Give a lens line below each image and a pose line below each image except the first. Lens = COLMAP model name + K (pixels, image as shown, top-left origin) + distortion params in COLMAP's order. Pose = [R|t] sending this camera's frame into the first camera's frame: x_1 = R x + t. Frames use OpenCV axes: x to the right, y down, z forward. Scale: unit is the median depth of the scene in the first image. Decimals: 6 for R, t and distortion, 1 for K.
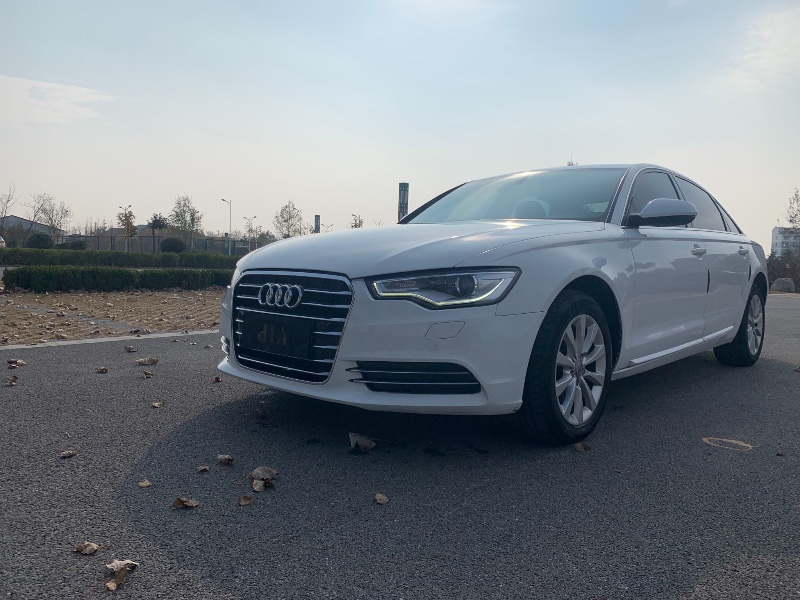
lens RADIAL K [[609.1, 0, 398.7], [0, 609.1, 302.9], [0, 0, 1]] dist [-0.015810, 0.001212]
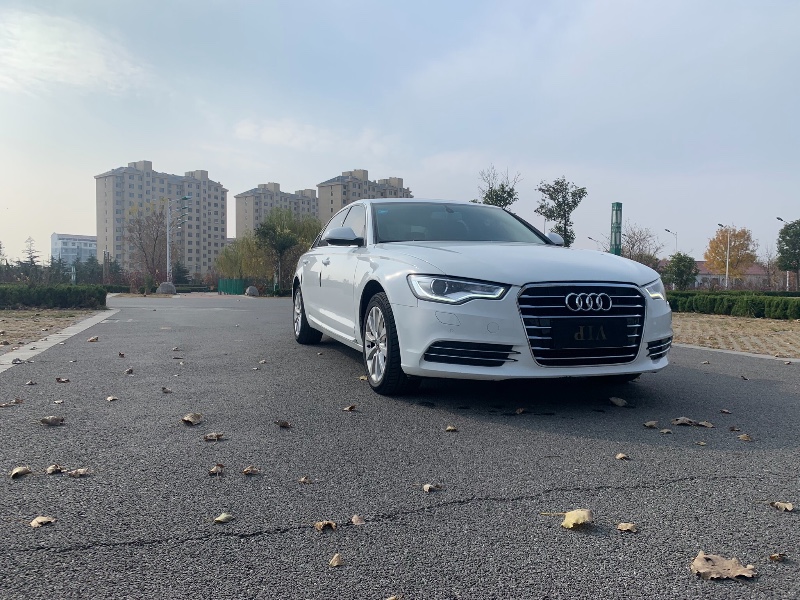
lens RADIAL K [[616.2, 0, 400.0], [0, 616.2, 300.0], [0, 0, 1]] dist [0.008239, 0.007483]
pose [[0.504839, -0.049035, 0.861819, -1.539359], [0.067405, 0.997576, 0.017274, -0.066744], [-0.860578, 0.049370, 0.506921, 0.703857]]
